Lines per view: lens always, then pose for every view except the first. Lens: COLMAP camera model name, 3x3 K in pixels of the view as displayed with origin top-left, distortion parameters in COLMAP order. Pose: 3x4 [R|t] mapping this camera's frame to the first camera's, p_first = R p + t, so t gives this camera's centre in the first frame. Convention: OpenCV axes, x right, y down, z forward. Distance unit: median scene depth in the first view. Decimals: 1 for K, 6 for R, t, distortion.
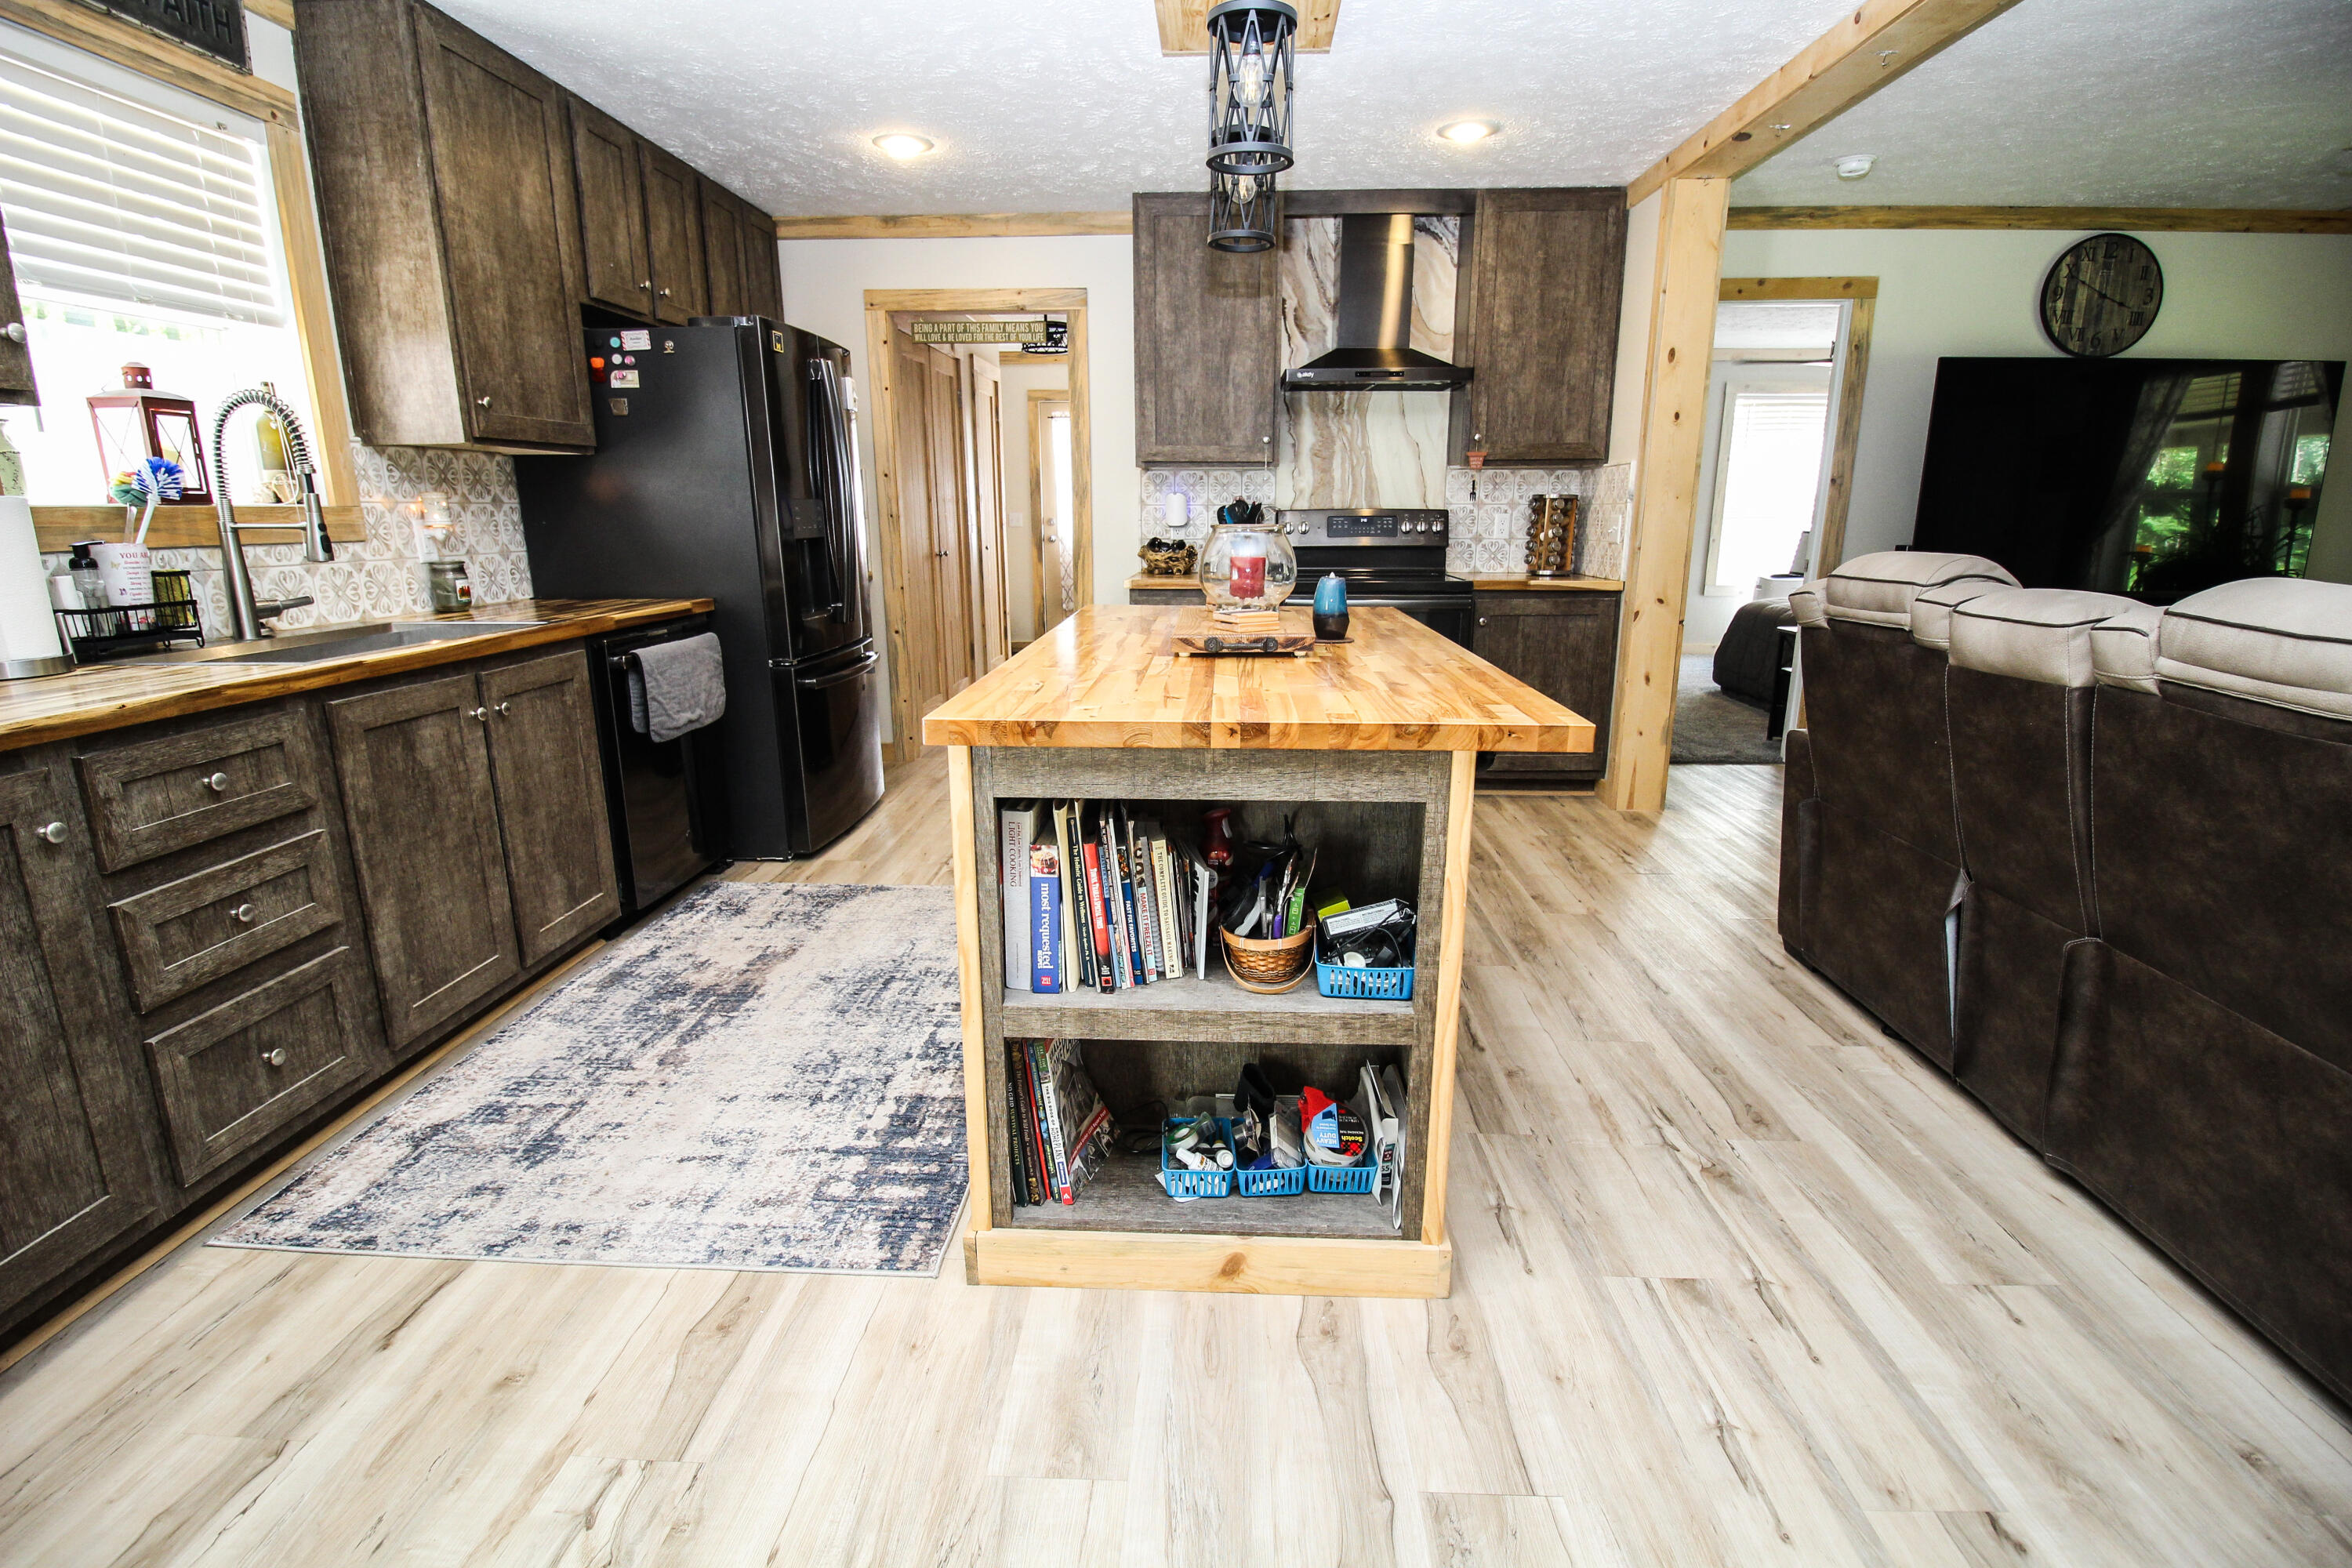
lens RADIAL K [[1088.3, 0, 1178.8], [0, 1088.3, 774.6], [0, 0, 1]] dist [0.001354, -0.013889]
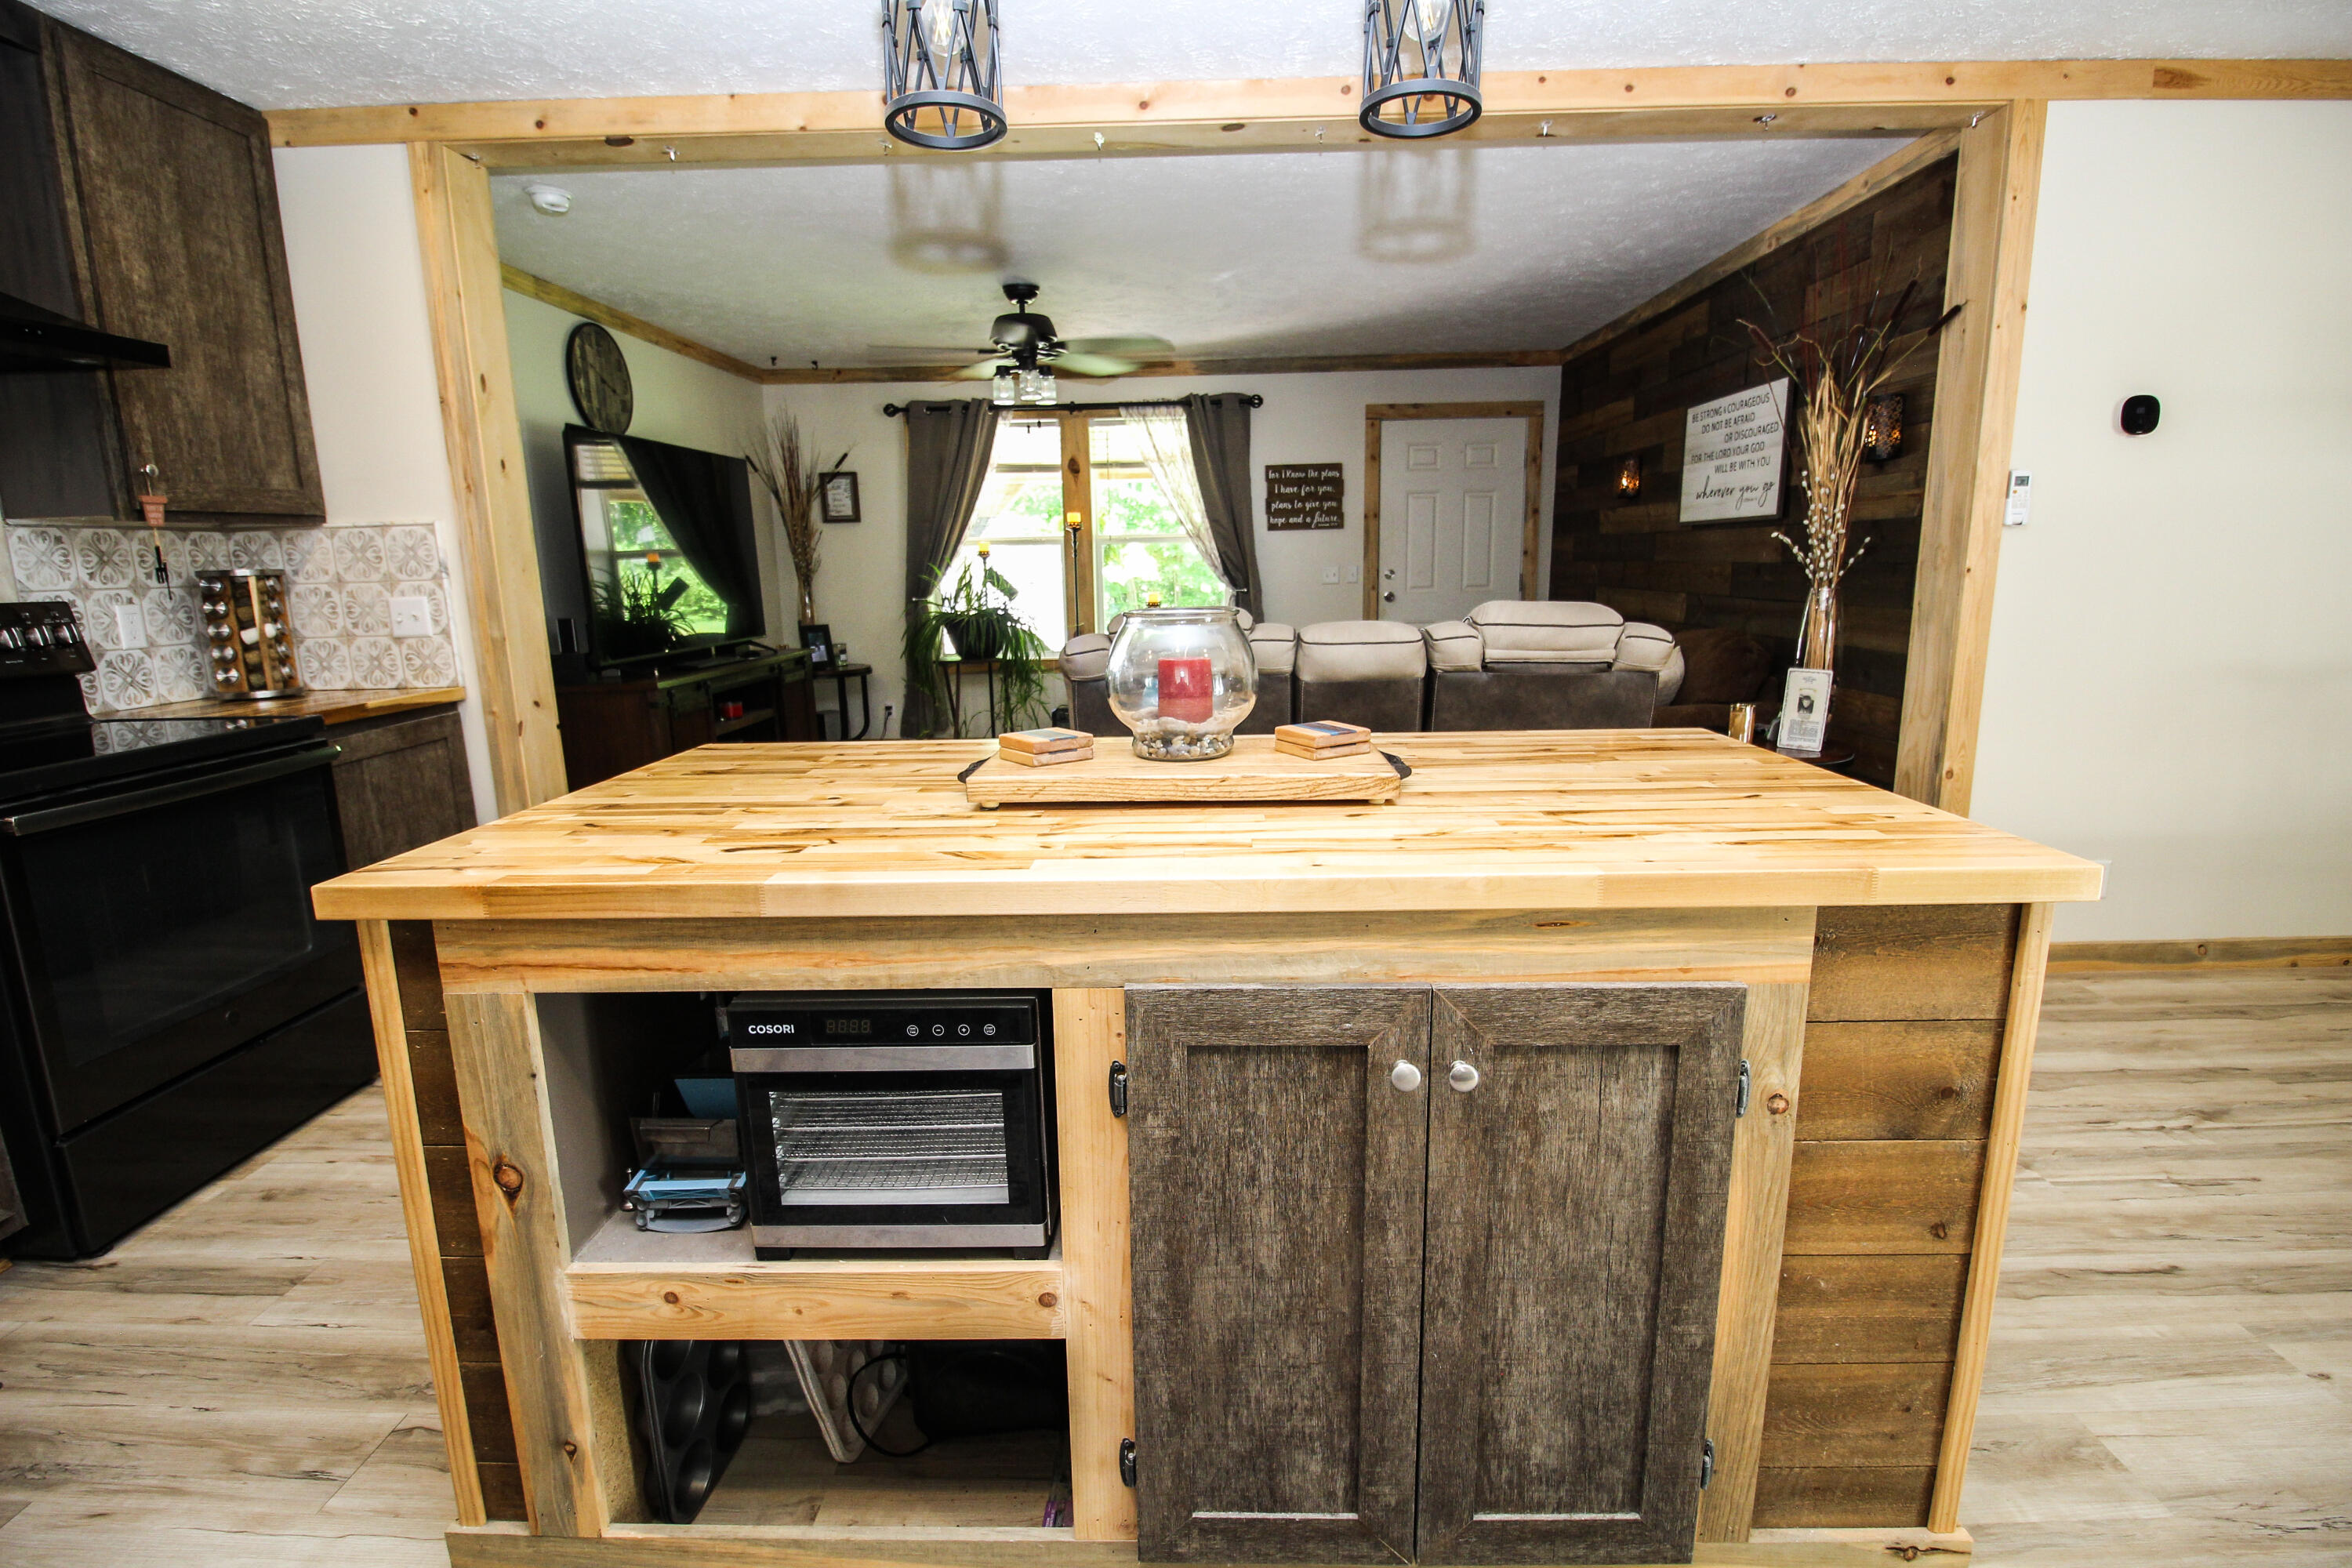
lens RADIAL K [[1088.9, 0, 1183.2], [0, 1088.9, 775.8], [0, 0, 1]] dist [0.000673, -0.013787]
pose [[-0.020281, -0.194150, 0.980762, -0.312190], [0.255837, 0.947296, 0.192816, -0.137387], [-0.966507, 0.254826, 0.030459, 0.530043]]
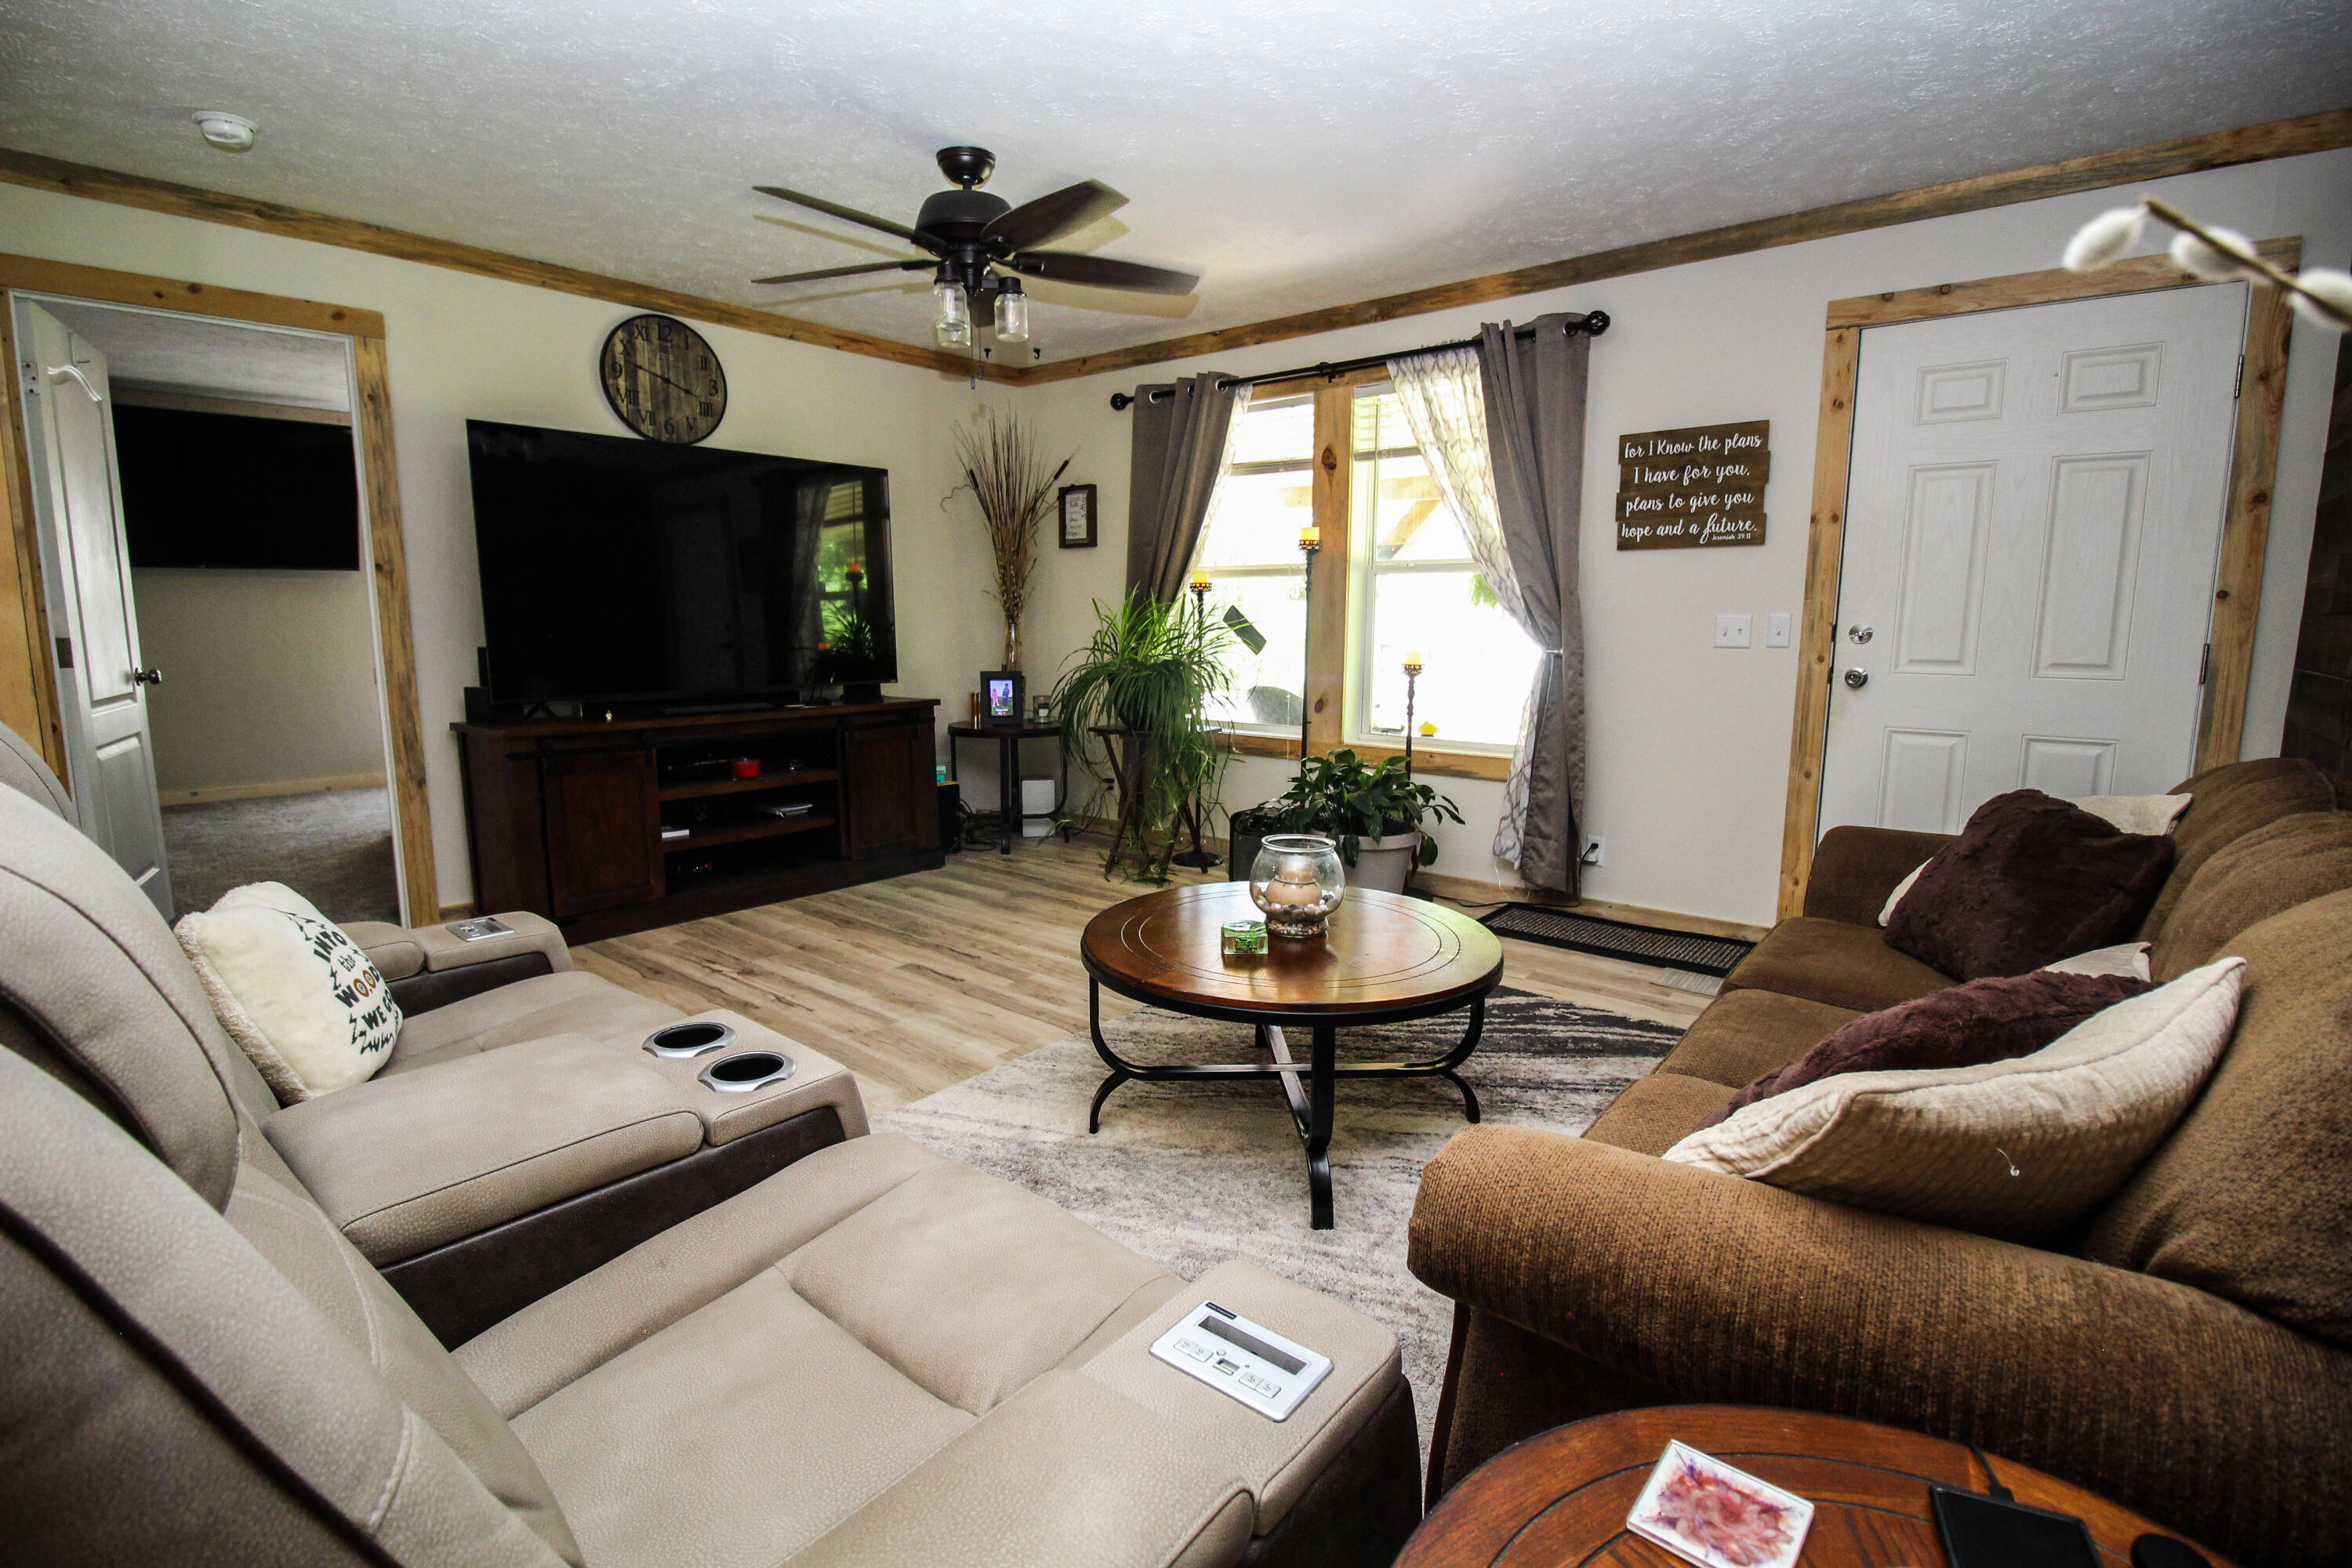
lens RADIAL K [[1089.4, 0, 1174.4], [0, 1089.4, 773.9], [0, 0, 1]] dist [0.000521, -0.013339]
pose [[0.605021, -0.113056, 0.788142, 0.354803], [0.185368, 0.982668, -0.001339, -0.023694], [-0.774331, 0.146907, 0.615492, 0.126659]]
